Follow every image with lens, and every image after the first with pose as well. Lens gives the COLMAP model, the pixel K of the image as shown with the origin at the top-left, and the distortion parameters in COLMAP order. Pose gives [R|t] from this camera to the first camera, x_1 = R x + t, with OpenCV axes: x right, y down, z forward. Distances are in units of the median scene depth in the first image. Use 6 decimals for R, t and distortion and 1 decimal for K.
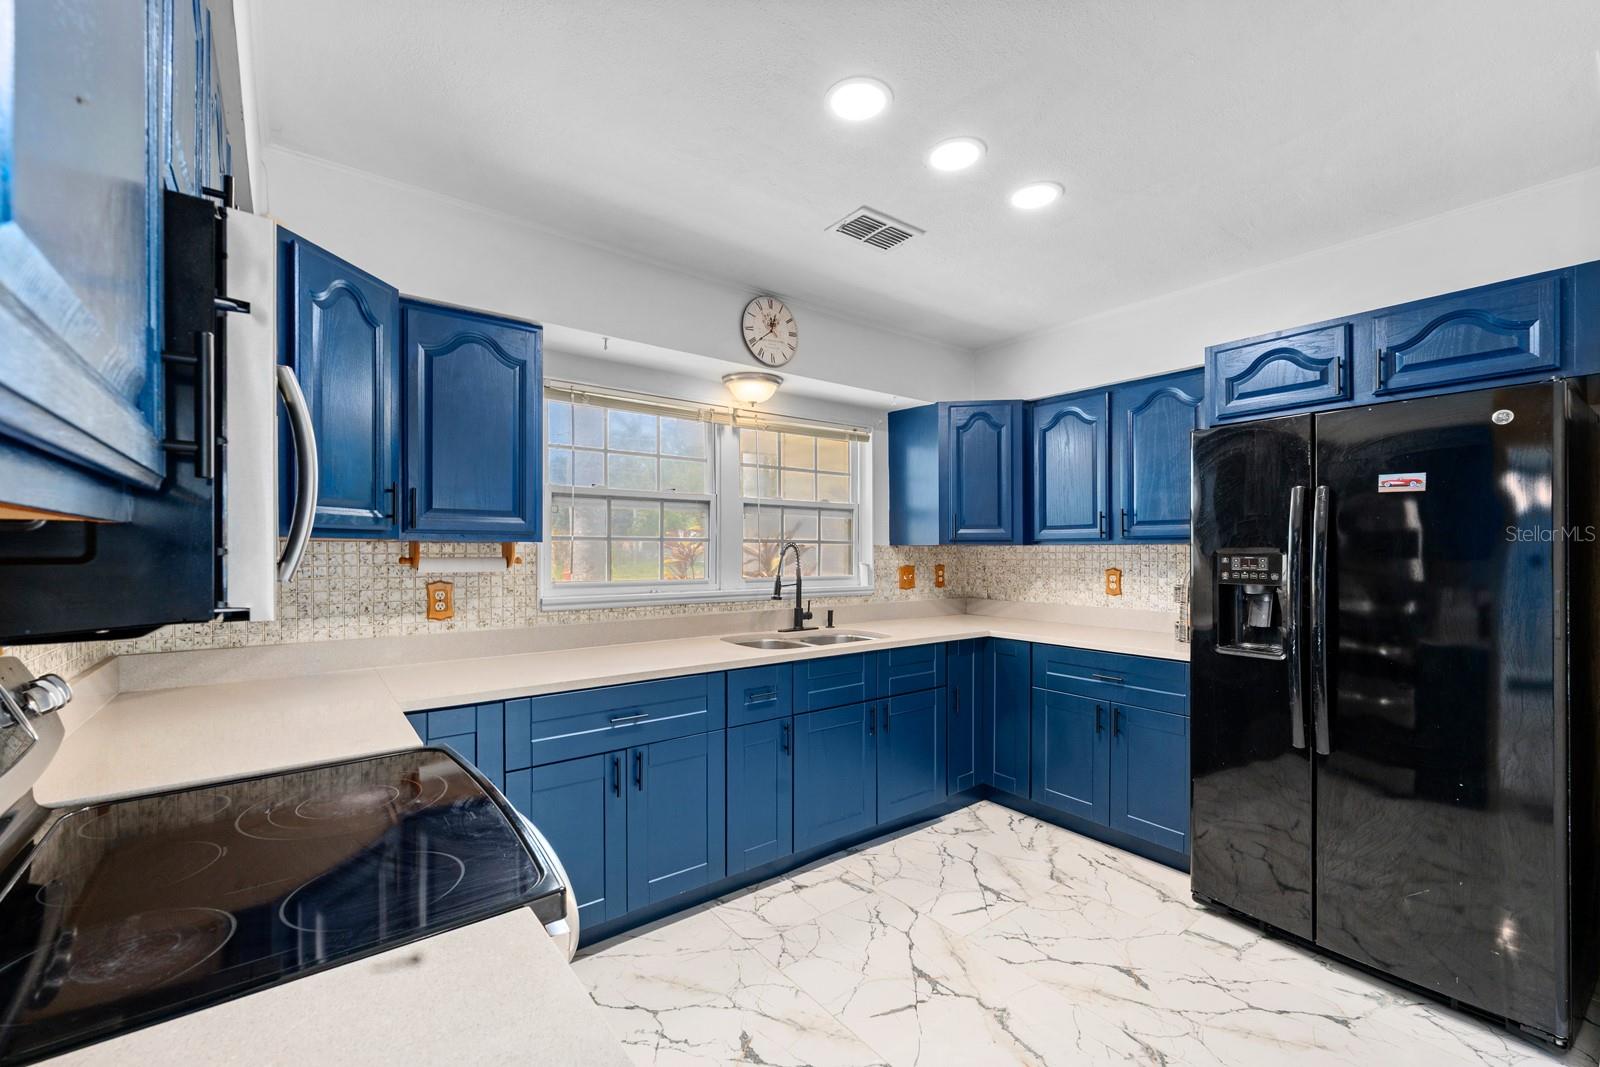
lens RADIAL K [[654.9, 0, 791.6], [0, 654.9, 552.8], [0, 0, 1]] dist [0.000150, -0.000052]
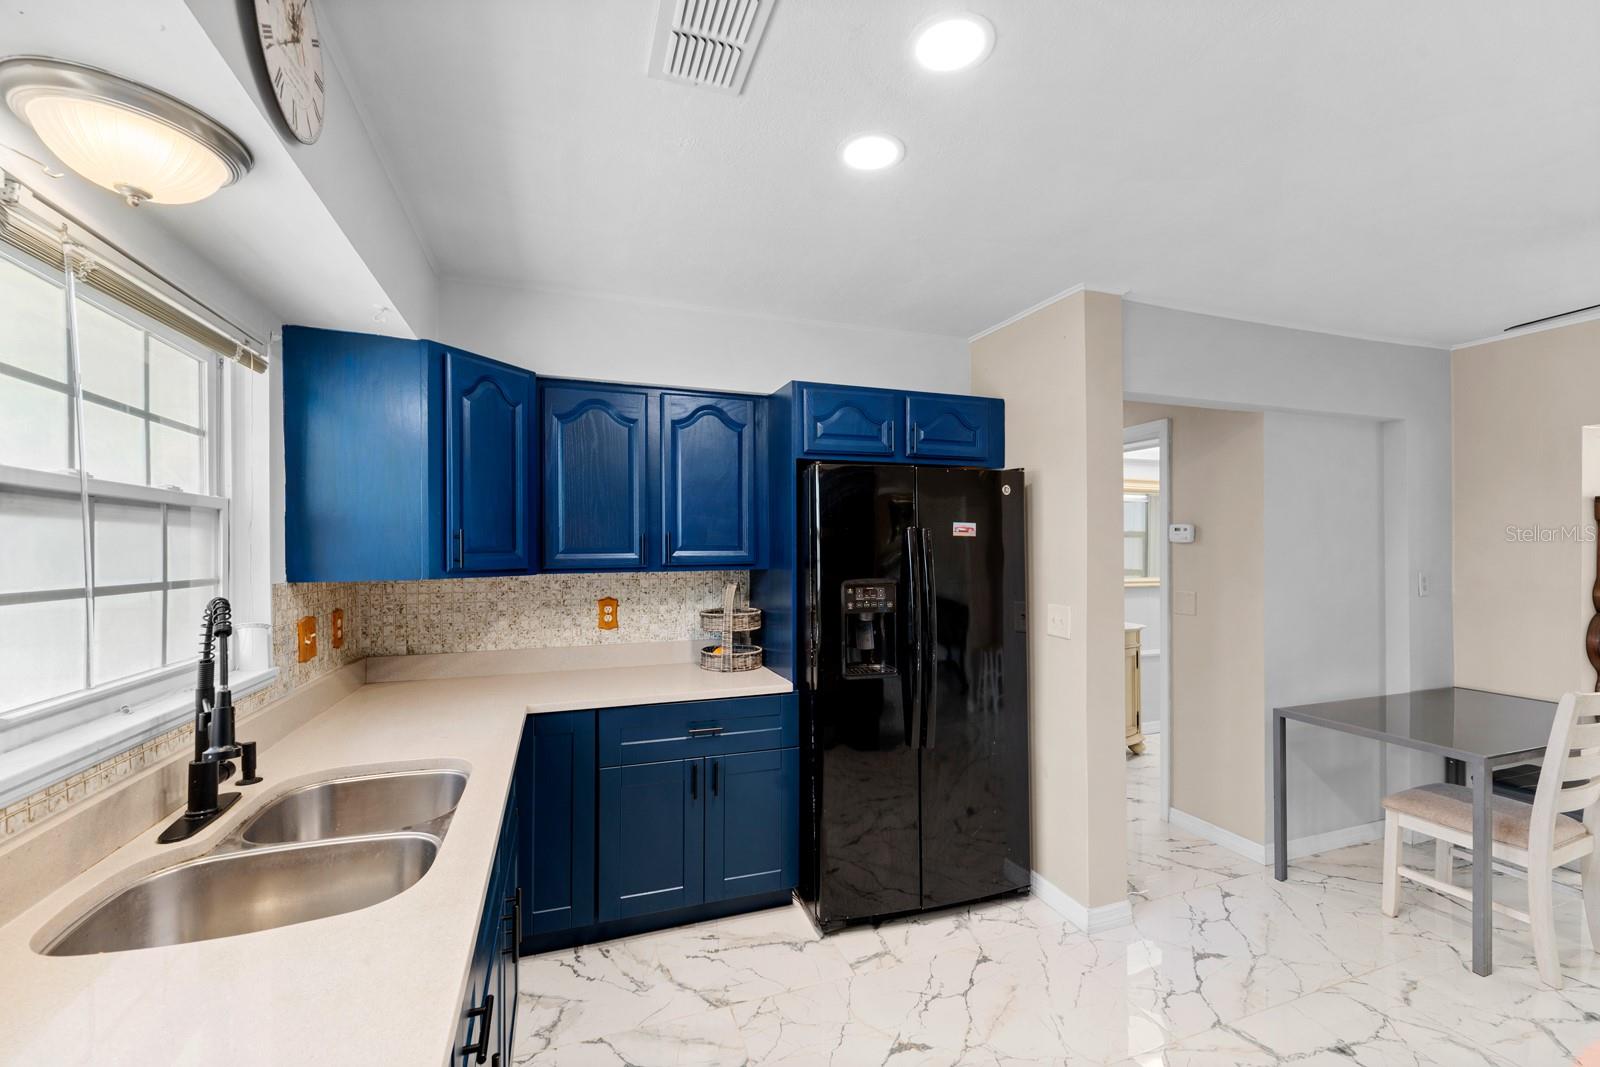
lens RADIAL K [[654.9, 0, 800.5], [0, 654.9, 543.9], [0, 0, 1]] dist [0.001012, 0.000024]
pose [[0.296961, 0.001779, 0.954888, -0.298360], [0.007195, 0.999966, -0.004101, -0.049228], [-0.954862, 0.008089, 0.296938, 0.613131]]
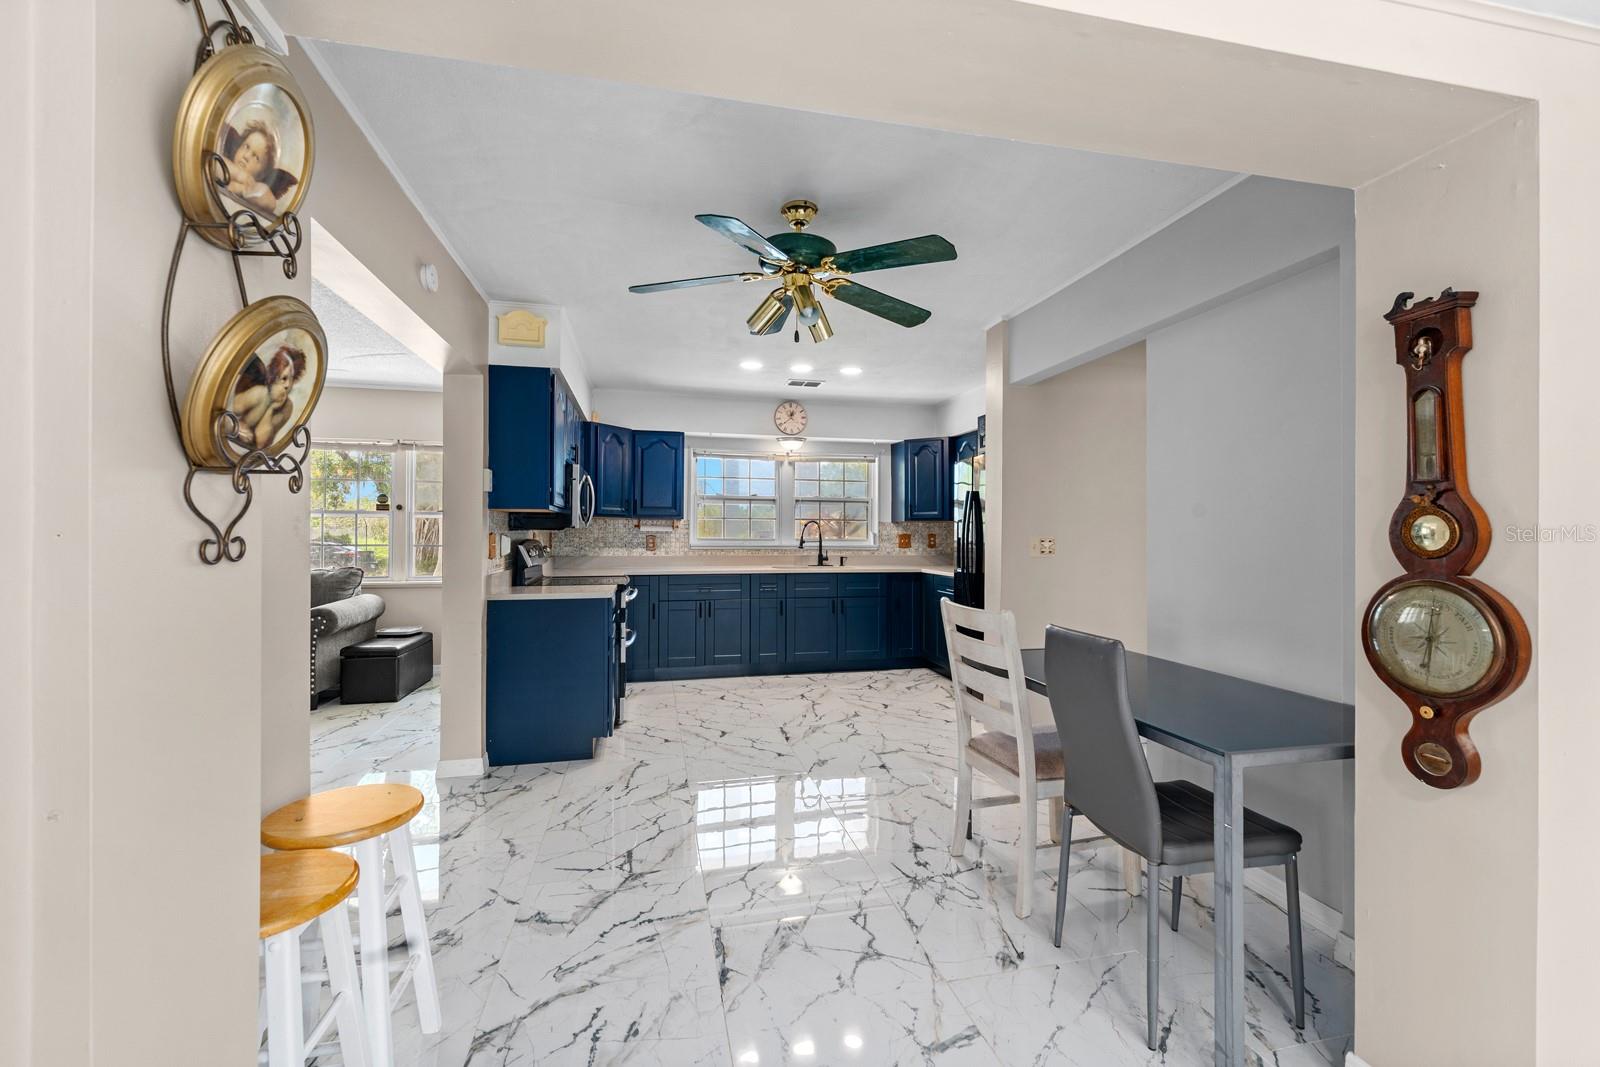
lens RADIAL K [[649.5, 0, 795.4], [0, 649.5, 524.7], [0, 0, 1]] dist [0.000859, -0.000040]
pose [[0.909057, -0.001379, -0.416669, 0.839170], [-0.006932, 0.999806, -0.018433, 0.038527], [0.416613, 0.019645, 0.908871, -0.862172]]
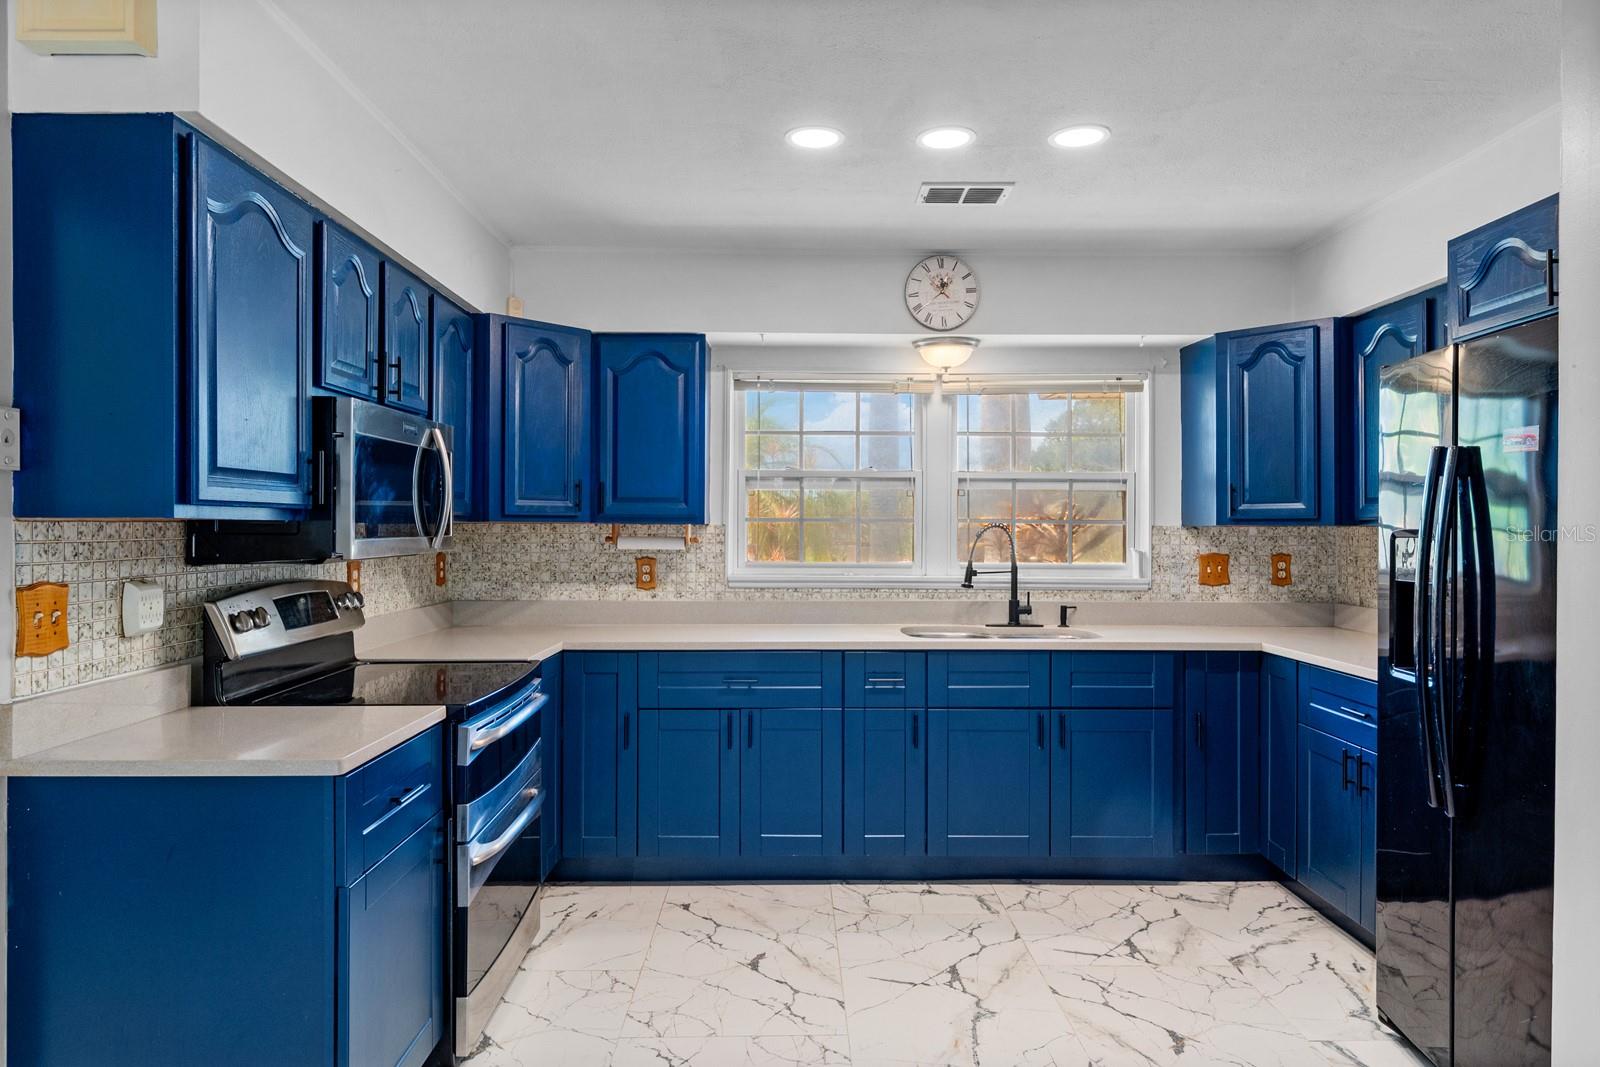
lens RADIAL K [[977.2, 0, 796.2], [0, 977.2, 528.0], [0, 0, 1]] dist [-0.000770, 0.000282]
pose [[0.800642, 0.002231, -0.599139, 0.622167], [-0.005602, 0.999977, -0.003762, -0.003176], [0.599117, 0.006368, 0.800636, -0.211646]]
